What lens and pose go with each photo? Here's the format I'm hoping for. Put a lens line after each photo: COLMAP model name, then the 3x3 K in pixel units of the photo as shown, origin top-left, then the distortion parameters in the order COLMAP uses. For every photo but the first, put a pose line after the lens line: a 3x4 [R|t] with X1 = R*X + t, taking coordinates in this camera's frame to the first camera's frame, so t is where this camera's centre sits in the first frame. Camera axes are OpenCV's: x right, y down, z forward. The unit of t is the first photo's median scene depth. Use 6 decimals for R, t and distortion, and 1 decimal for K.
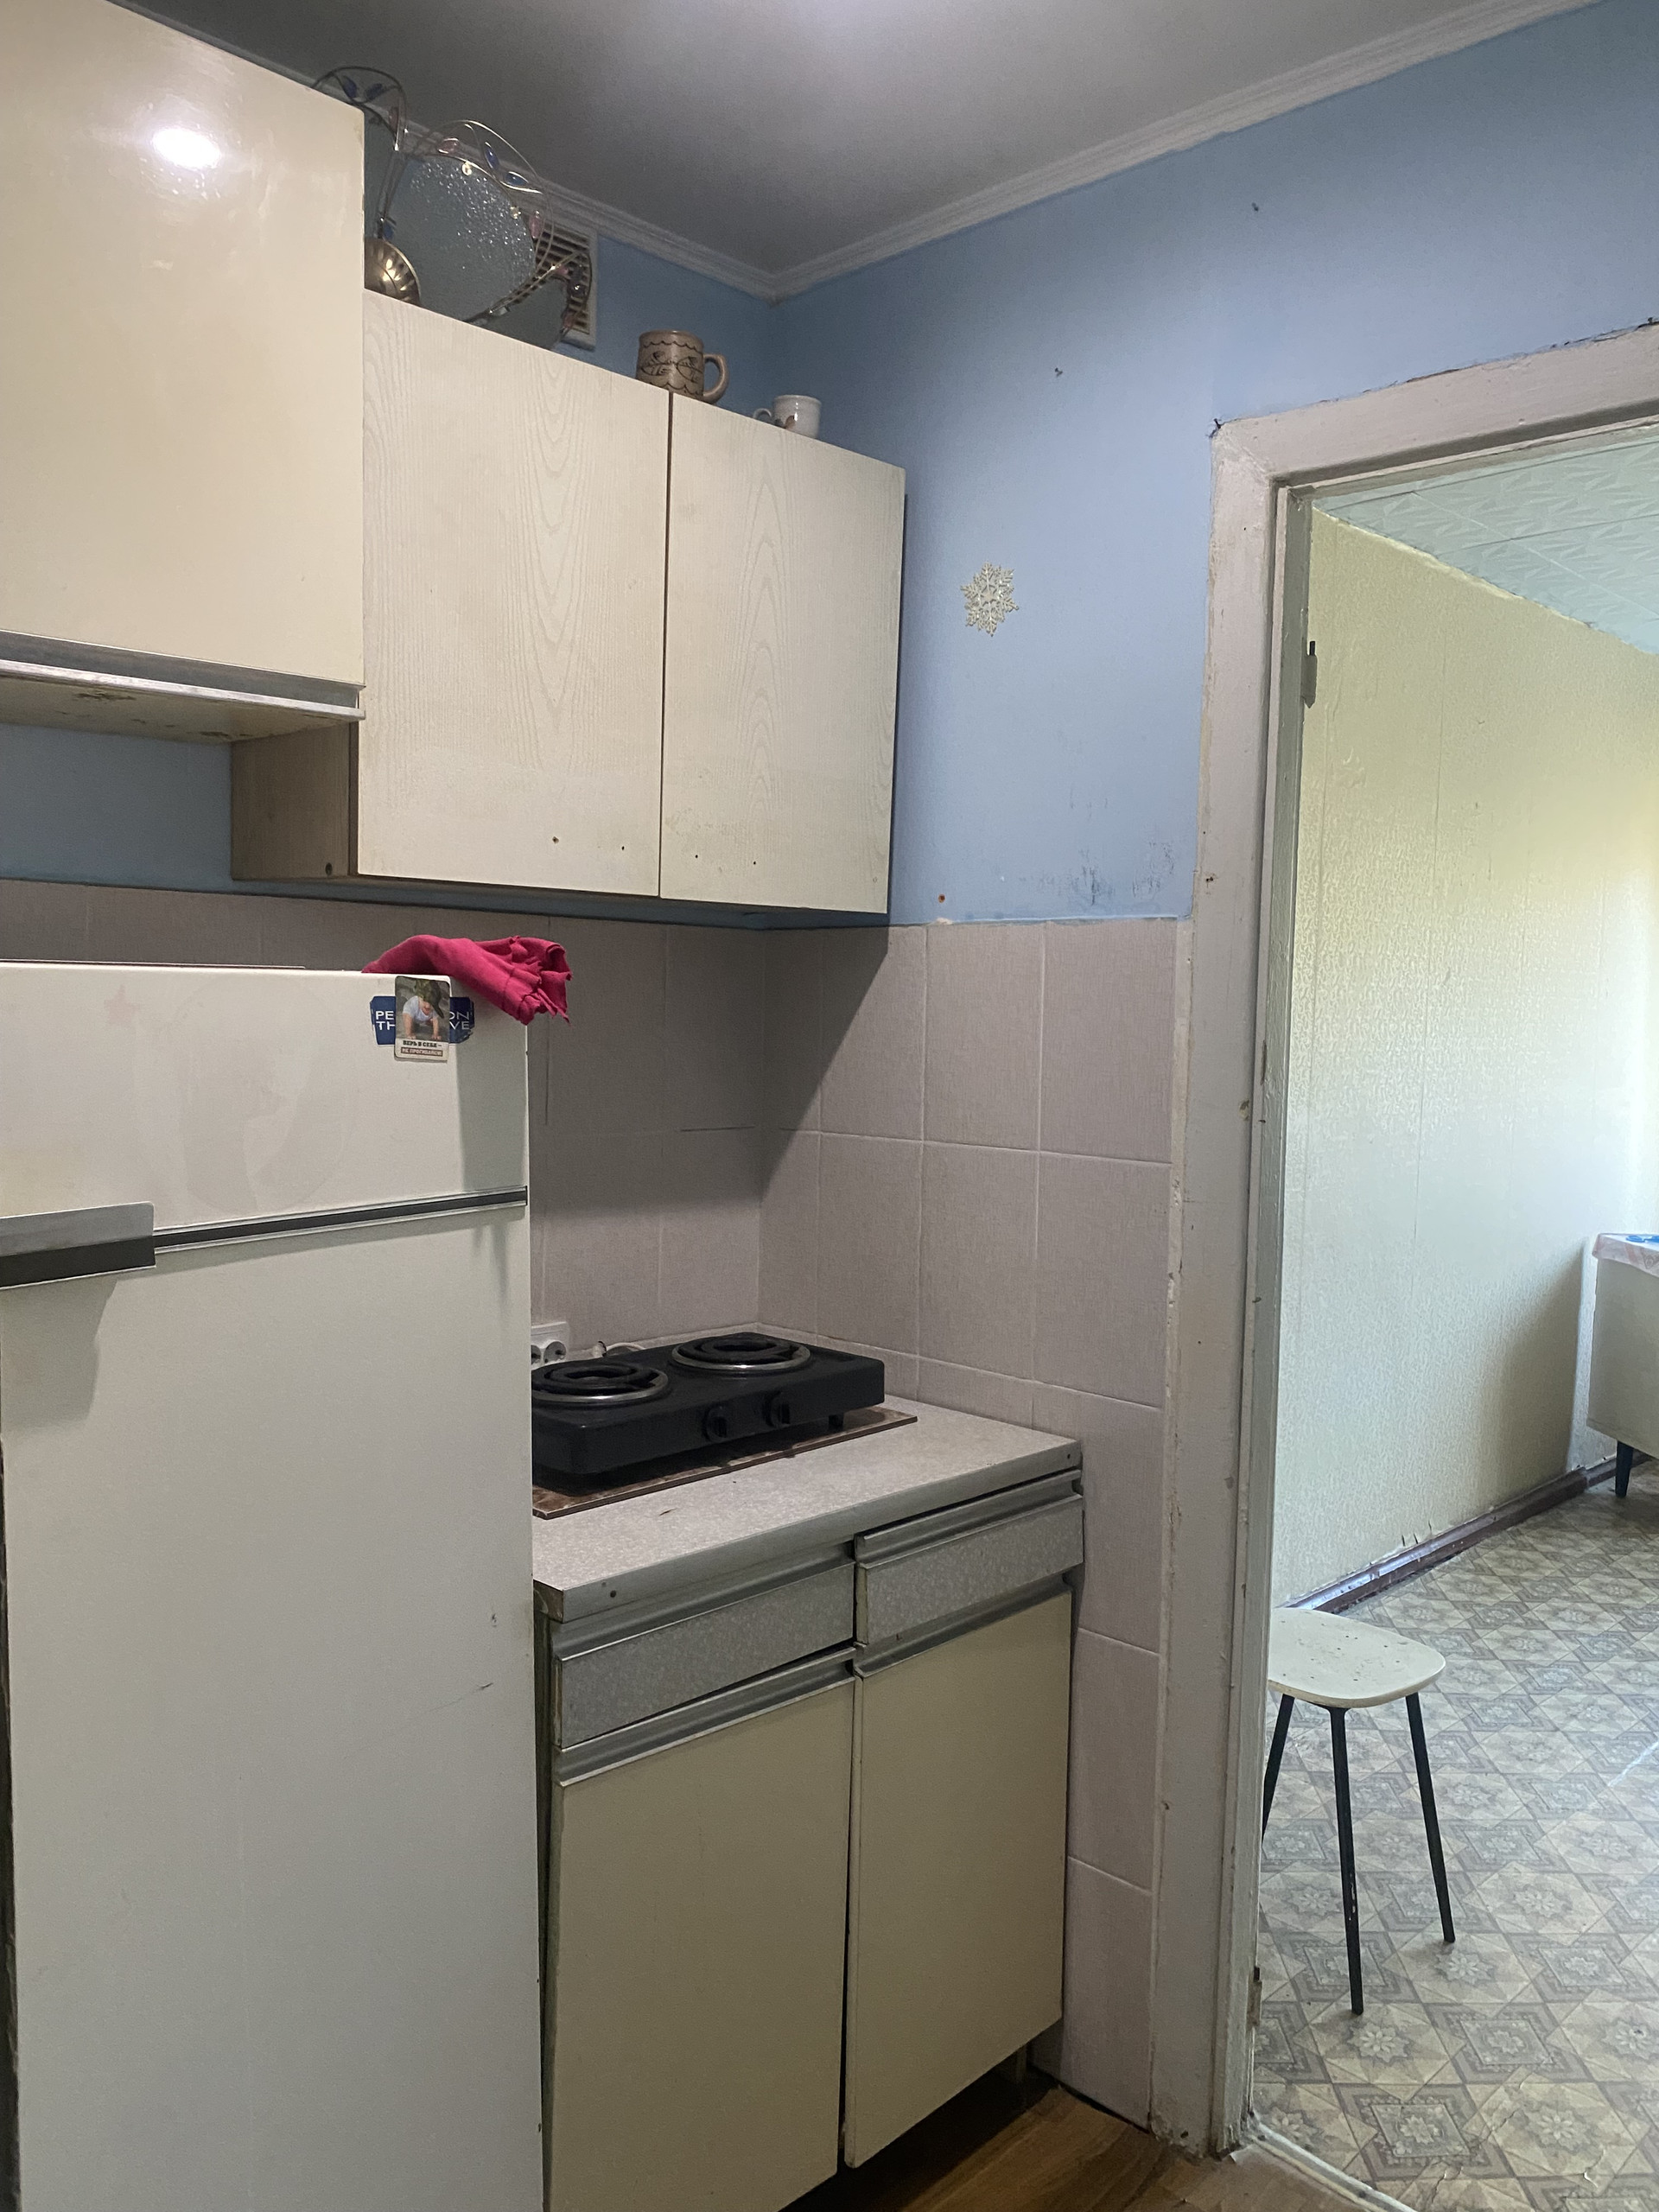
lens RADIAL K [[1676.2, 0, 844.1], [0, 1676.2, 1094.8], [0, 0, 1]] dist [0.036769, -0.033155]
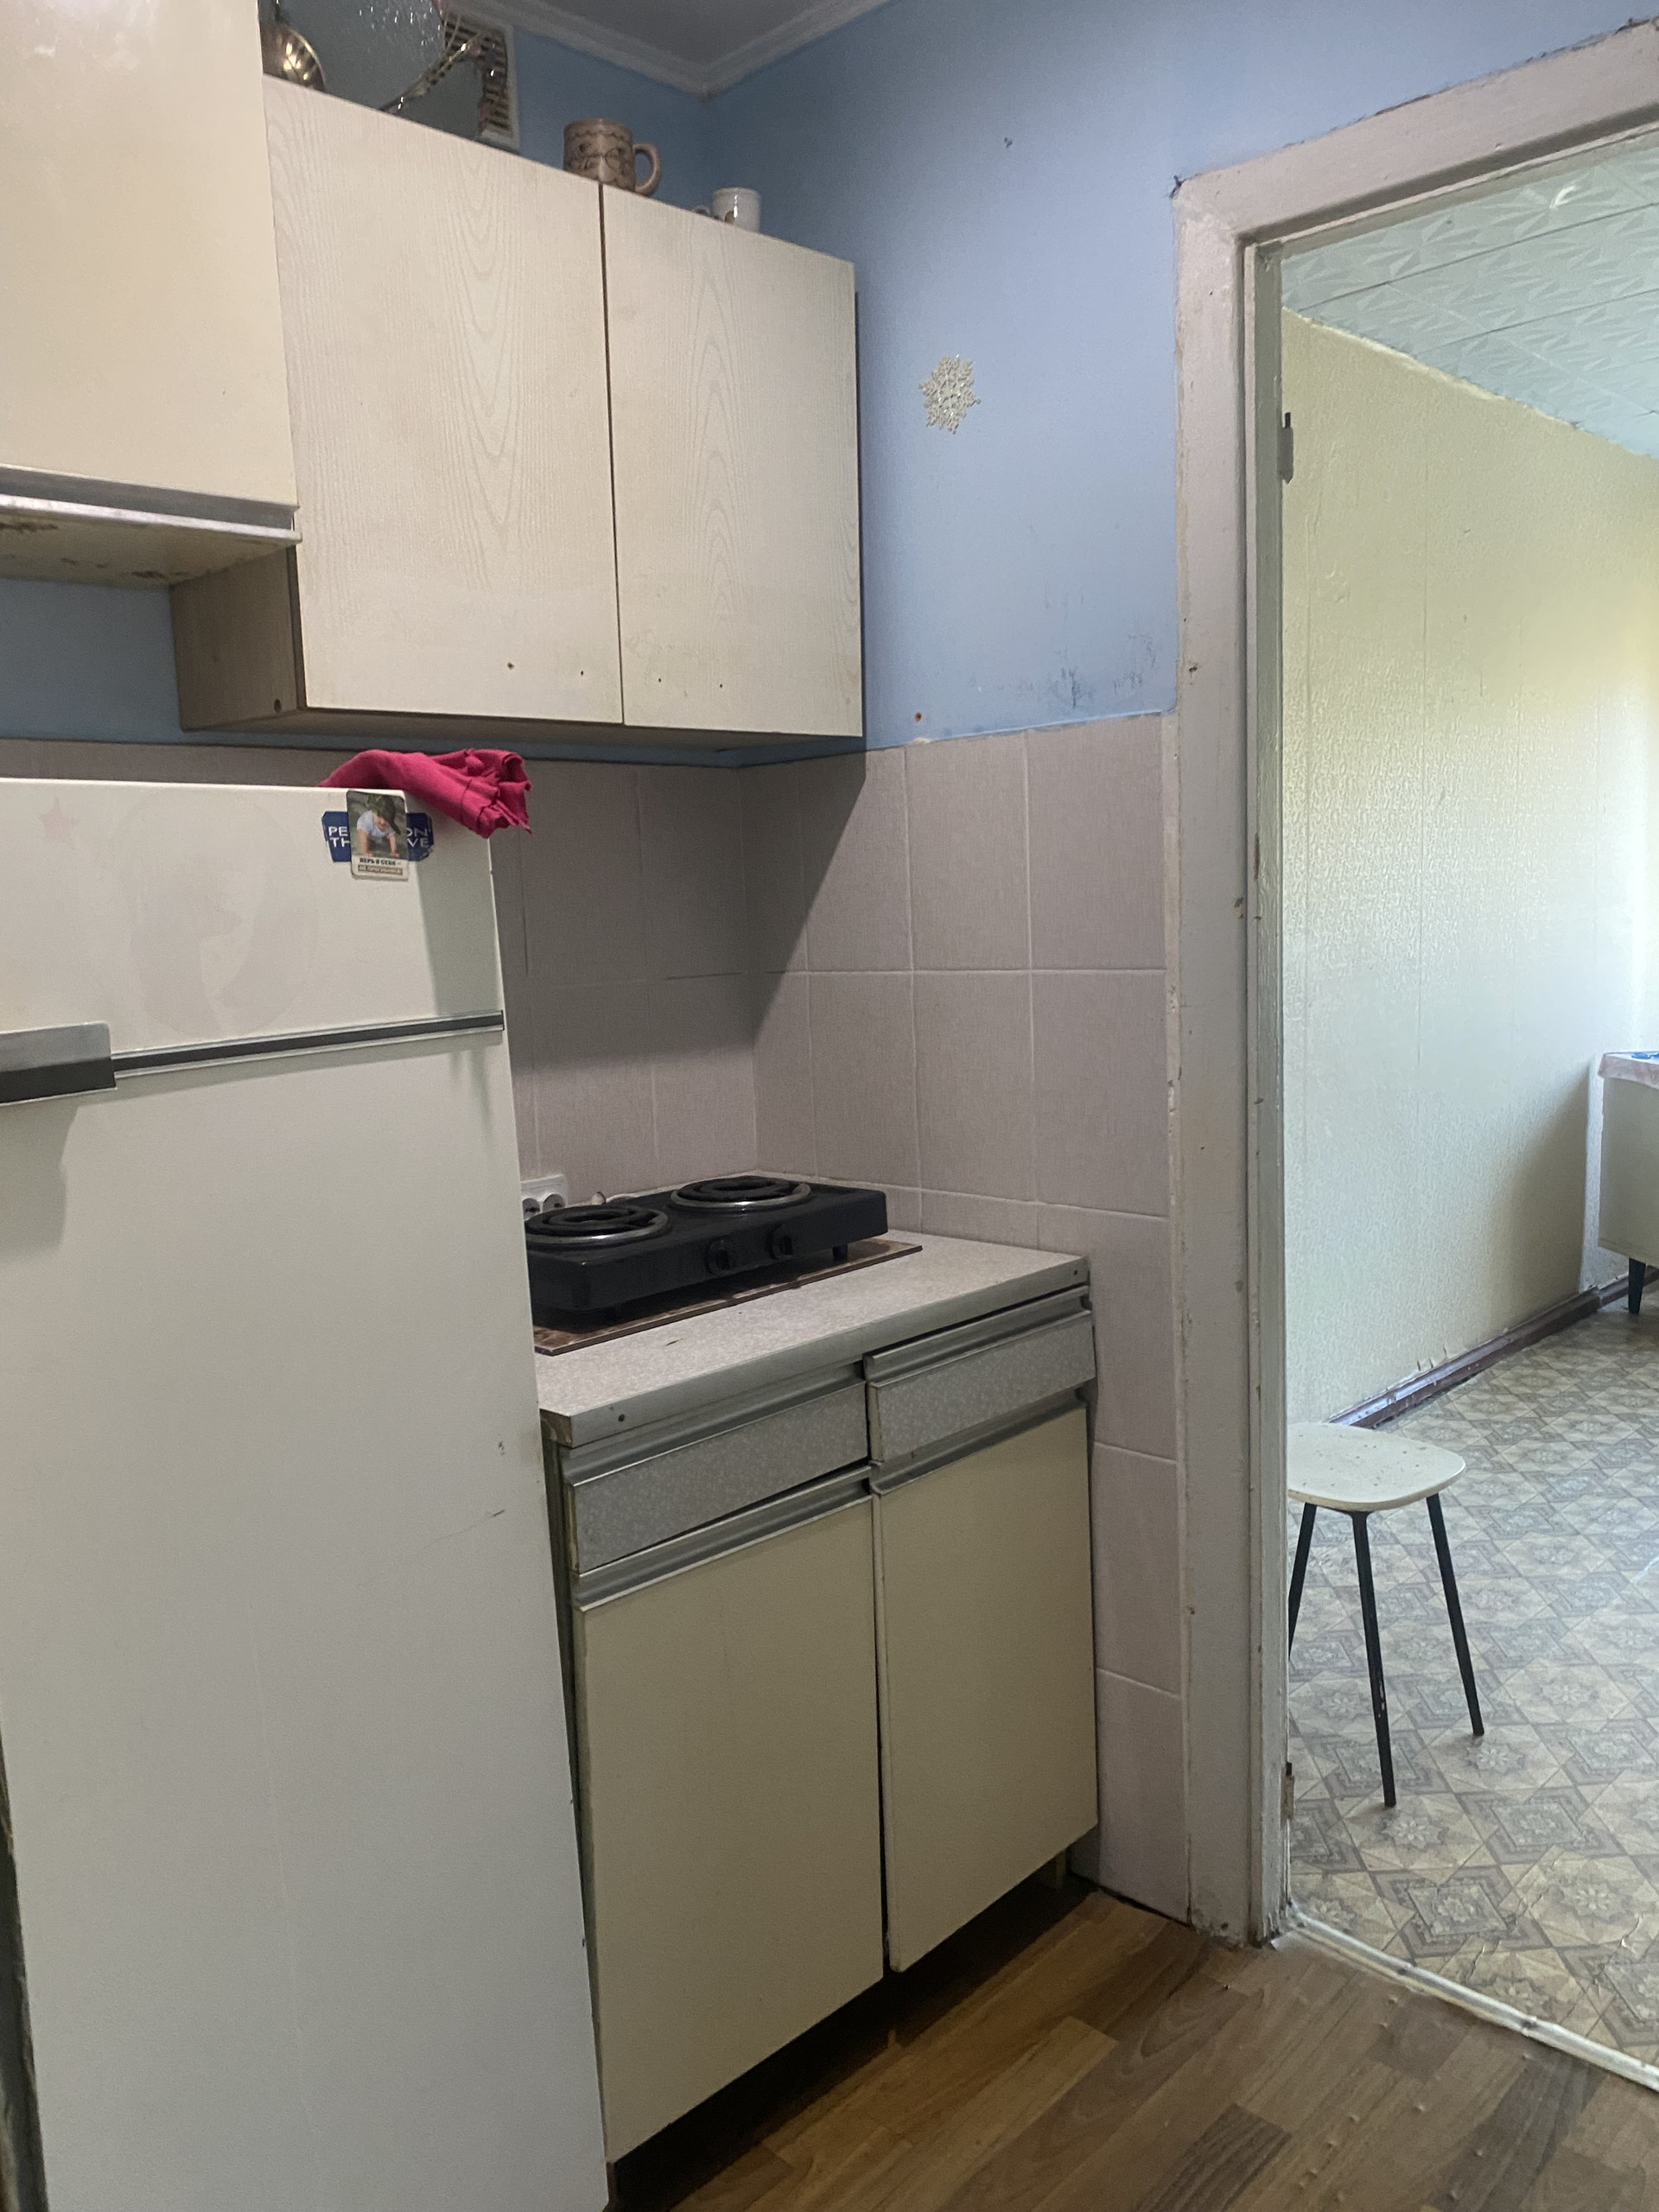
lens RADIAL K [[1676.2, 0, 843.0], [0, 1676.2, 1089.9], [0, 0, 1]] dist [0.036769, -0.033155]
pose [[0.998211, -0.059690, -0.003507, 0.006149], [0.059793, 0.996300, 0.061732, 0.038707], [-0.000191, -0.061831, 0.998087, 0.019839]]
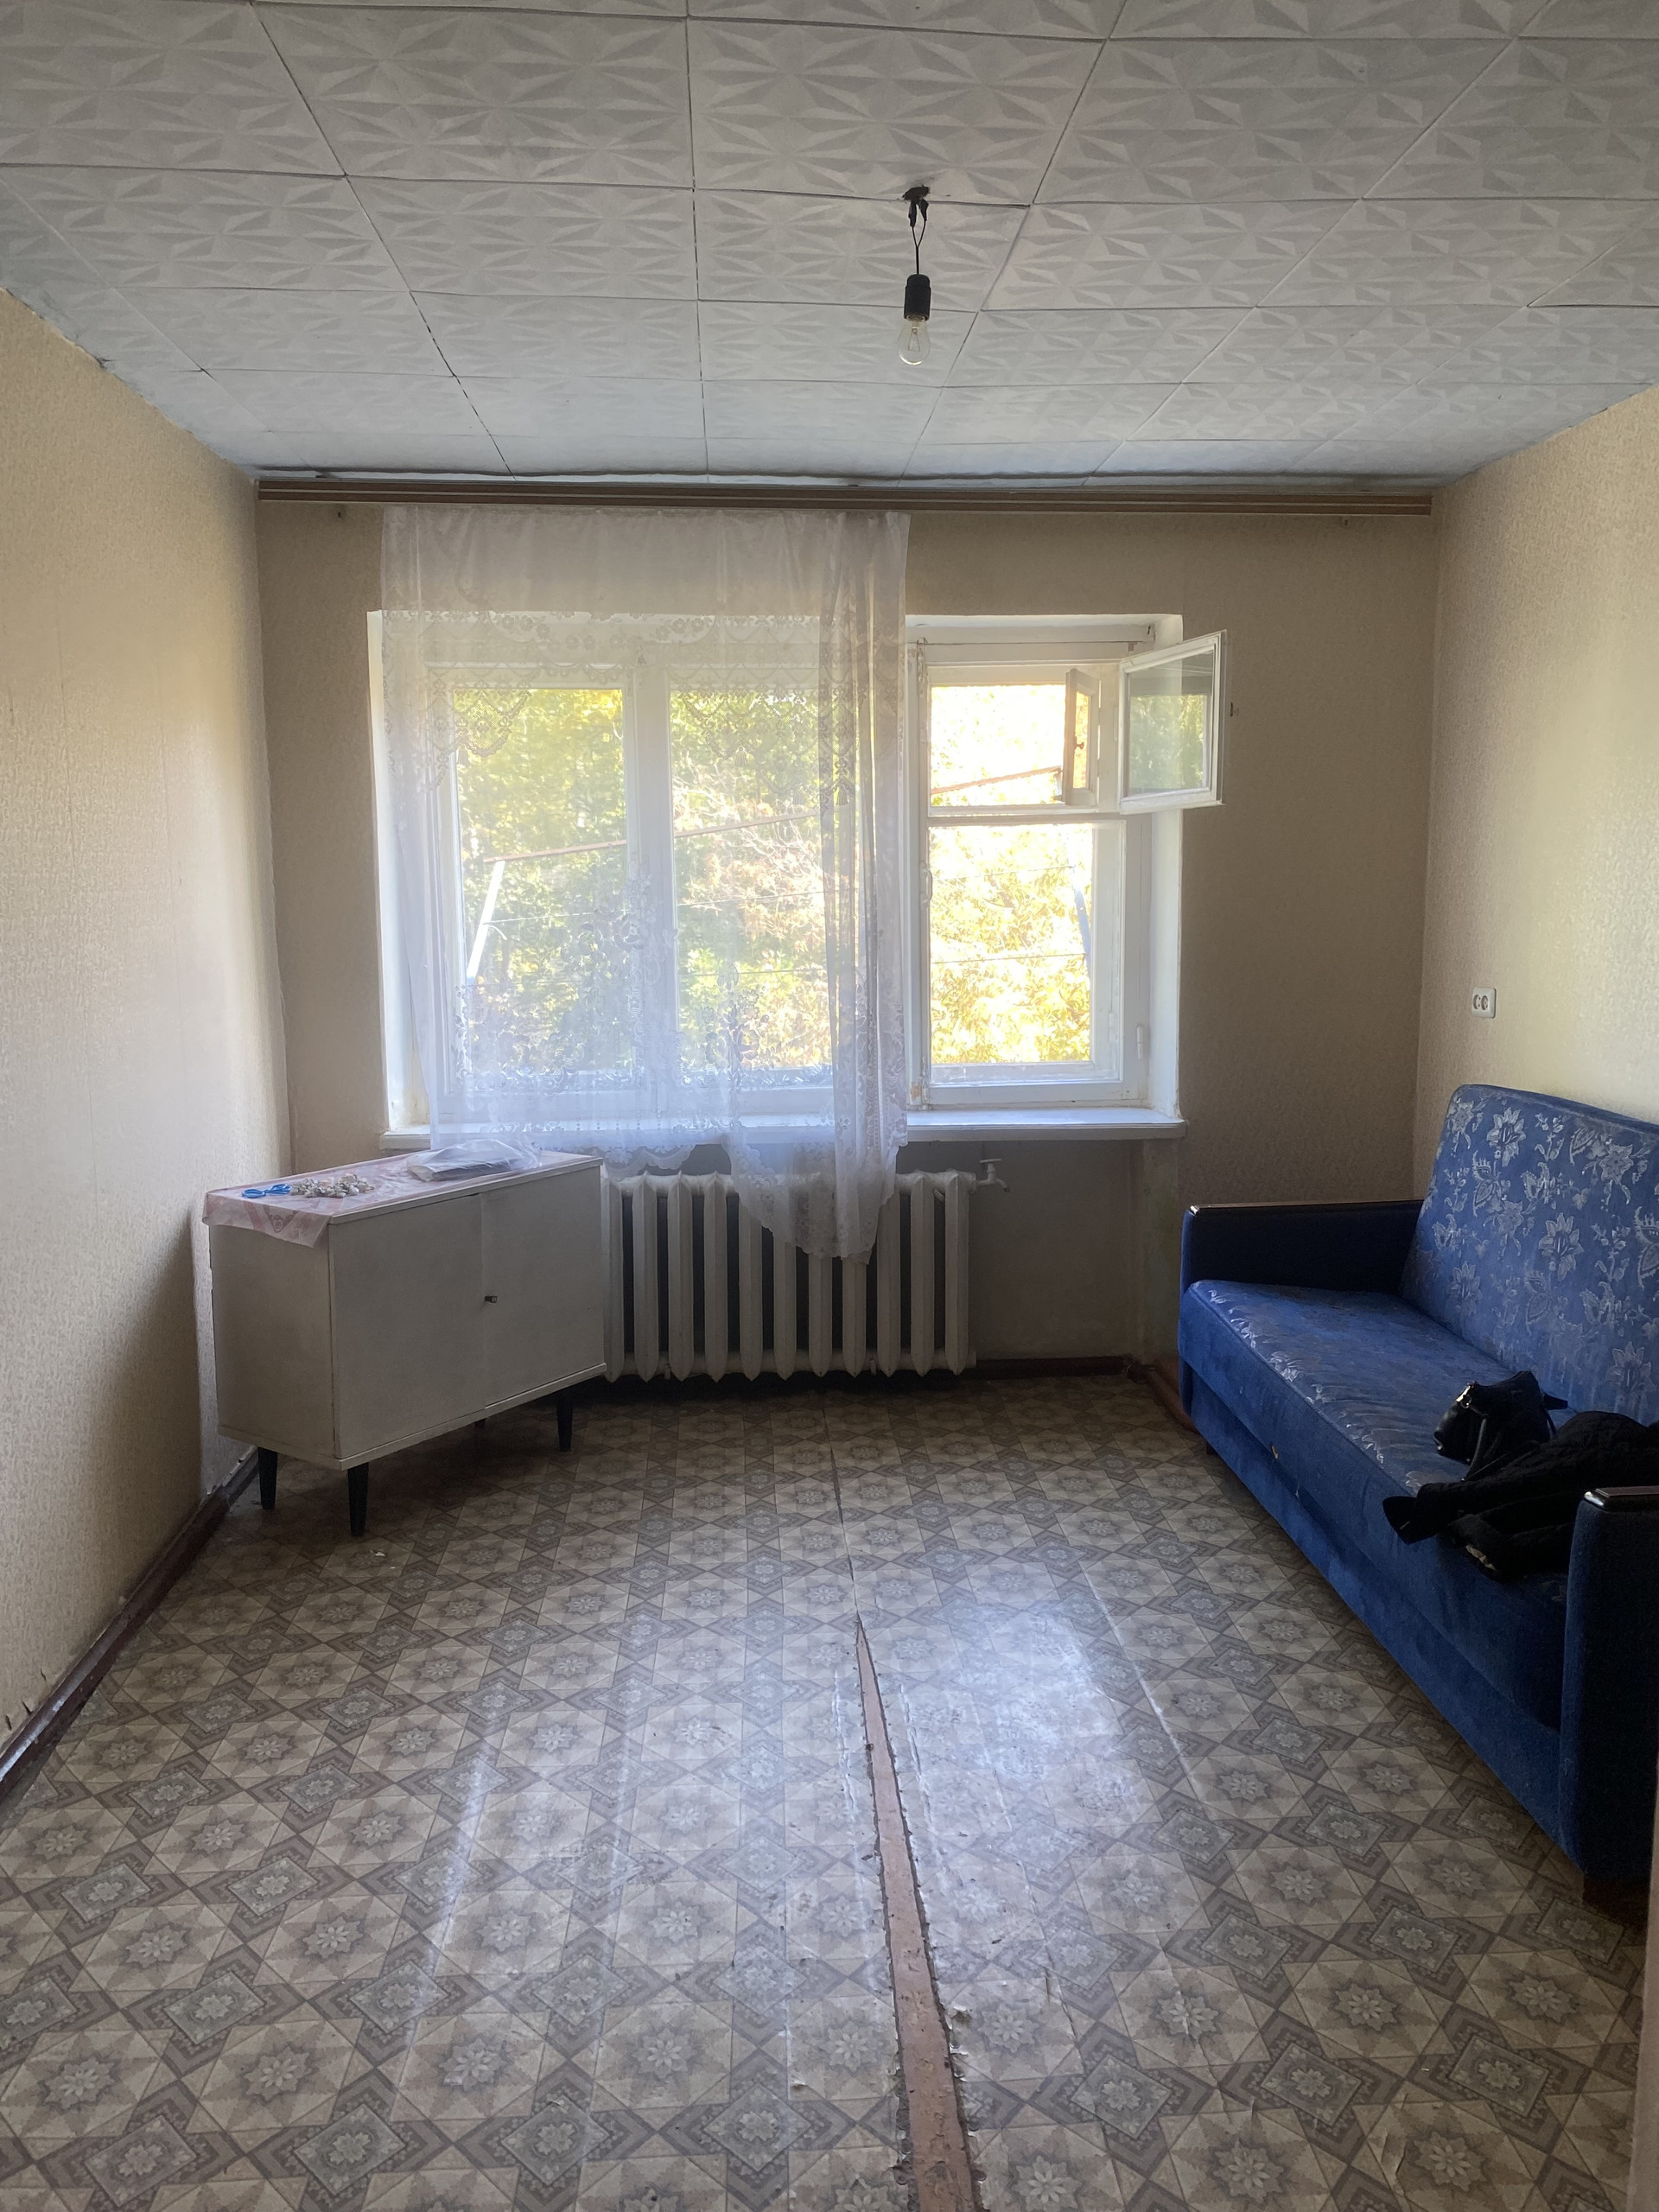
lens RADIAL K [[1676.2, 0, 840.6], [0, 1676.2, 1106.1], [0, 0, 1]] dist [0.036769, -0.033155]
pose [[0.665747, -0.133631, 0.734114, 0.189771], [0.069885, 0.990675, 0.116956, -0.067534], [-0.742898, -0.026560, 0.668878, 0.648027]]
